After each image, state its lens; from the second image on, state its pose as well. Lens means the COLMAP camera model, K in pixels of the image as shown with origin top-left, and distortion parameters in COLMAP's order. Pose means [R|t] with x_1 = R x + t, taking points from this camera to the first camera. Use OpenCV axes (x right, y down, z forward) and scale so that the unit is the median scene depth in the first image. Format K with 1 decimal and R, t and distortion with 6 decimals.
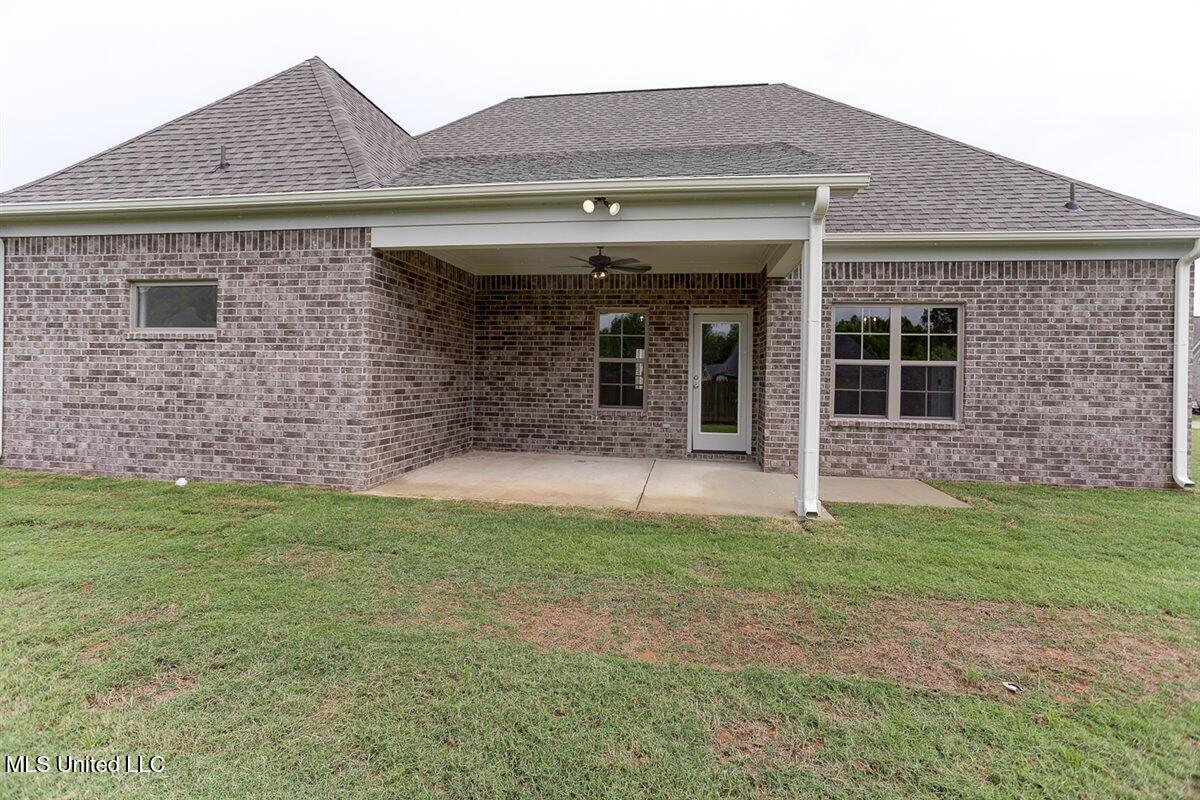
lens RADIAL K [[586.0, 0, 597.1], [0, 586.0, 376.6], [0, 0, 1]] dist [-0.033770, 0.020870]
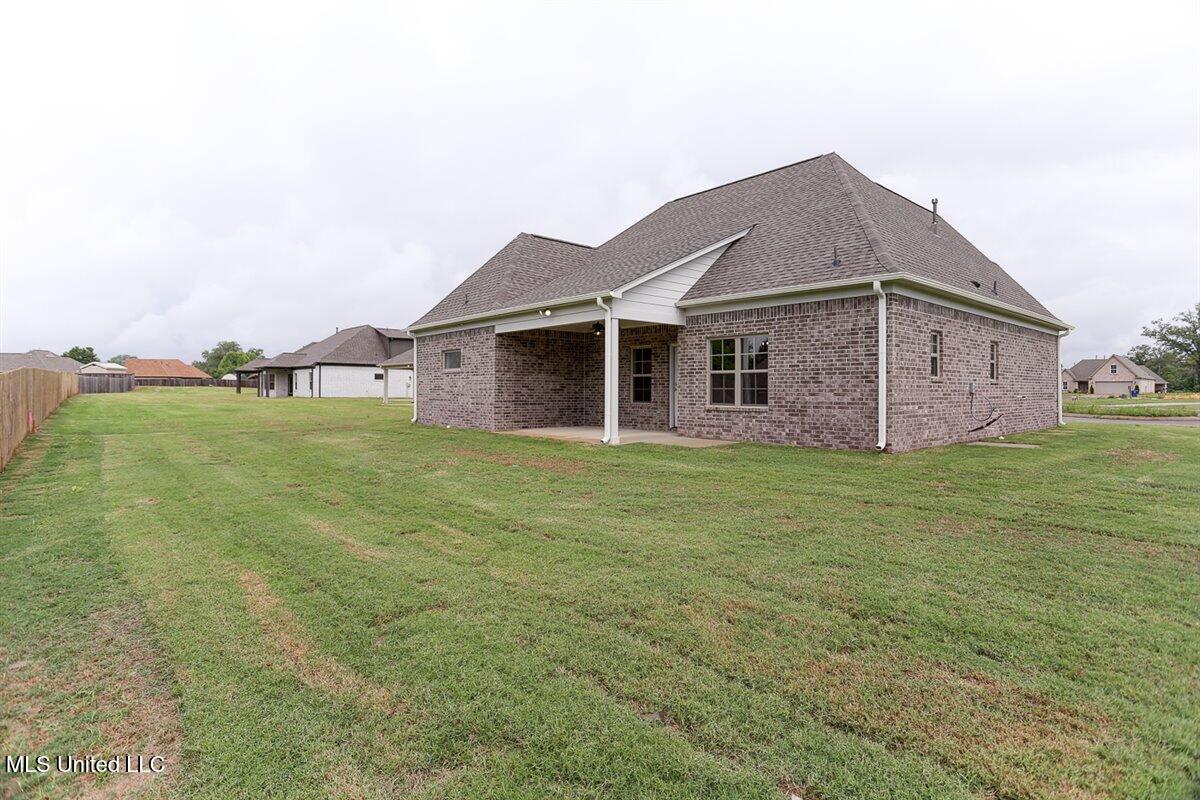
lens RADIAL K [[602.9, 0, 593.2], [0, 602.9, 387.8], [0, 0, 1]] dist [-0.032865, 0.001186]
pose [[0.767793, -0.019401, -0.640404, 1.430096], [0.008908, 0.999768, -0.019608, 0.057776], [0.640636, 0.009350, 0.767788, -0.635191]]
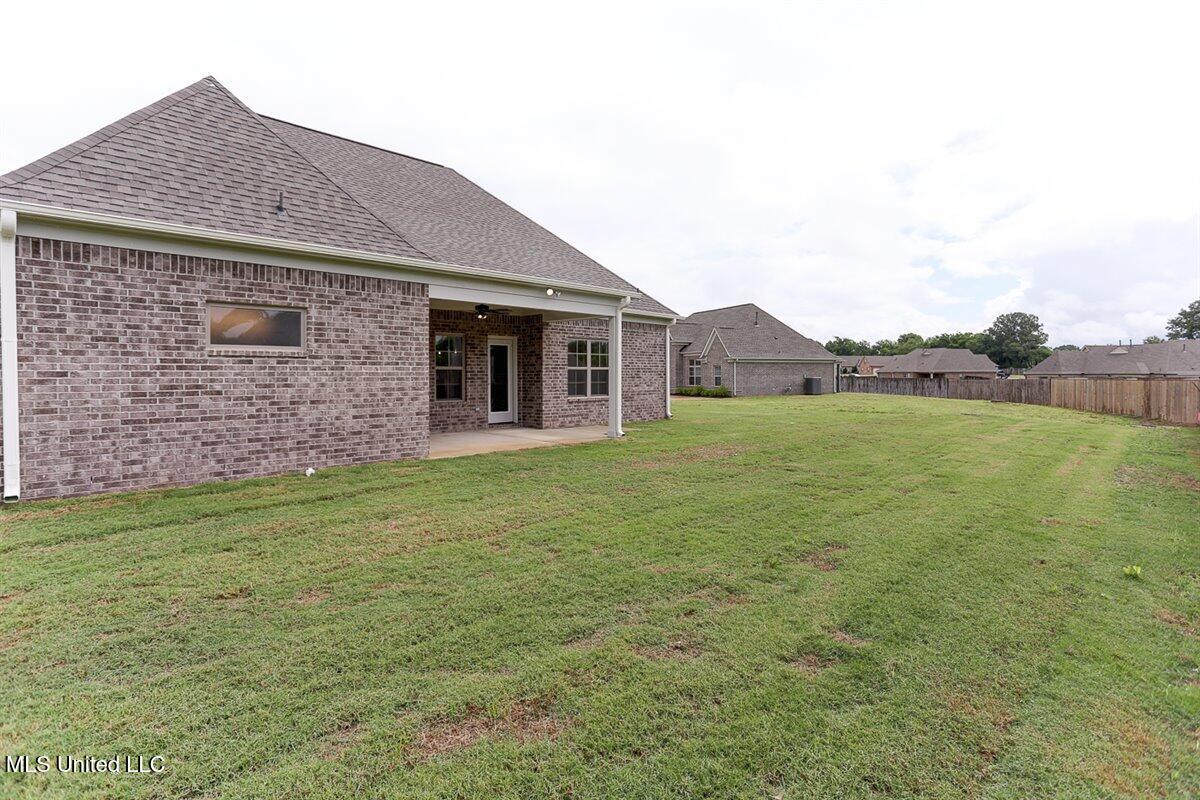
lens RADIAL K [[601.1, 0, 583.6], [0, 601.1, 389.8], [0, 0, 1]] dist [0.009697, 0.000680]
pose [[0.588672, -0.039674, 0.807398, -1.300872], [0.017548, 0.999187, 0.036304, -0.028546], [-0.808182, -0.007203, 0.588889, -0.228213]]
